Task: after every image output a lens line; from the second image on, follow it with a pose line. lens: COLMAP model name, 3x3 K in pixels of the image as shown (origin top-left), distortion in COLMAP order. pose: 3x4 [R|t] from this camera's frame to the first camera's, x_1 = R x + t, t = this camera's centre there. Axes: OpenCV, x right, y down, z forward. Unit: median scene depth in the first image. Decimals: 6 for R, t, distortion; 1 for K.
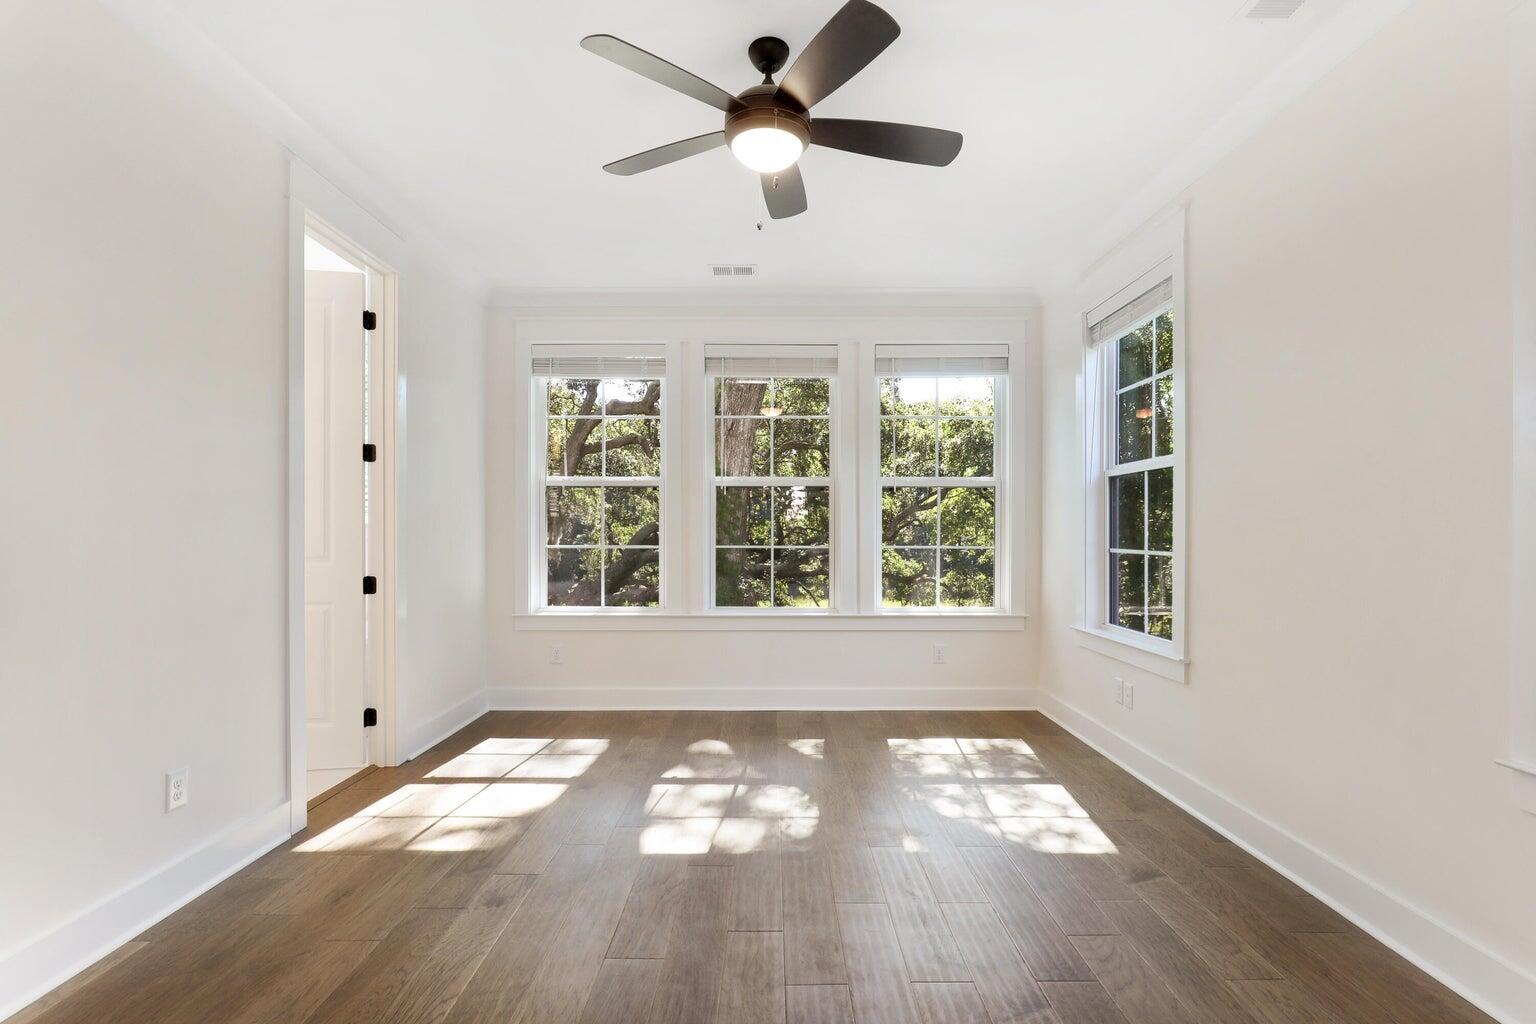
lens RADIAL K [[719.0, 0, 768.0], [0, 719.0, 512.0], [0, 0, 1]] dist [-0.003166, -0.000687]
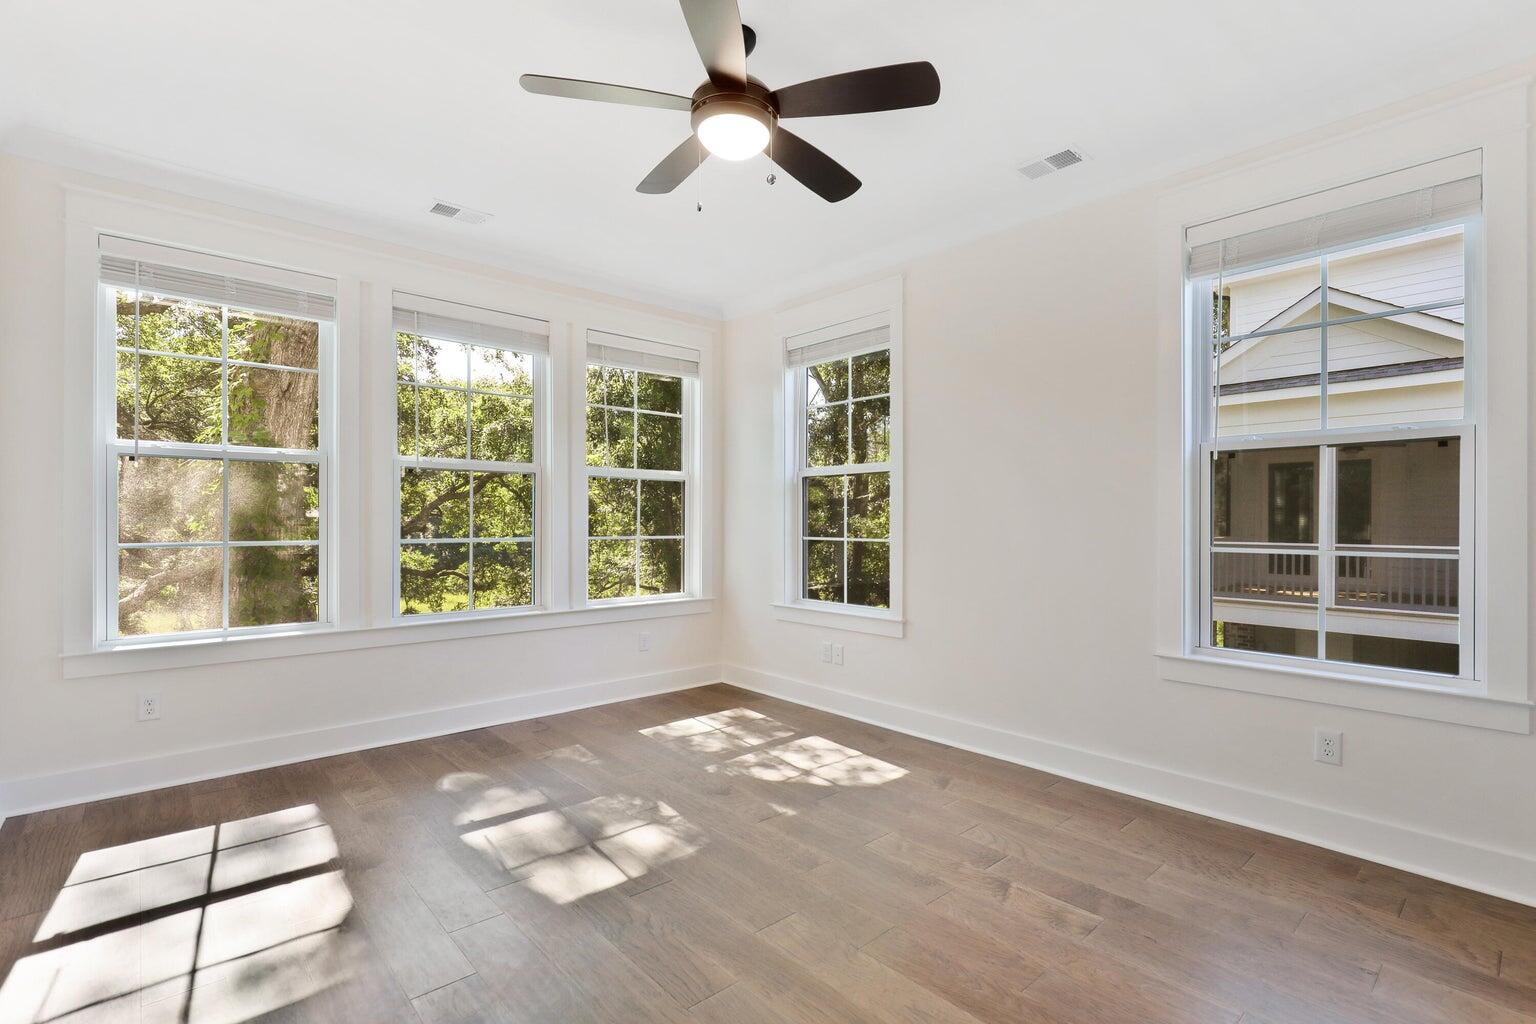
lens RADIAL K [[720.4, 0, 768.0], [0, 720.4, 512.0], [0, 0, 1]] dist [0.003114, 0.000150]
pose [[0.743598, 0.008288, 0.668576, -0.395894], [-0.018368, 0.999799, 0.008036, 0.000377], [-0.668375, -0.018256, 0.743601, 0.146593]]
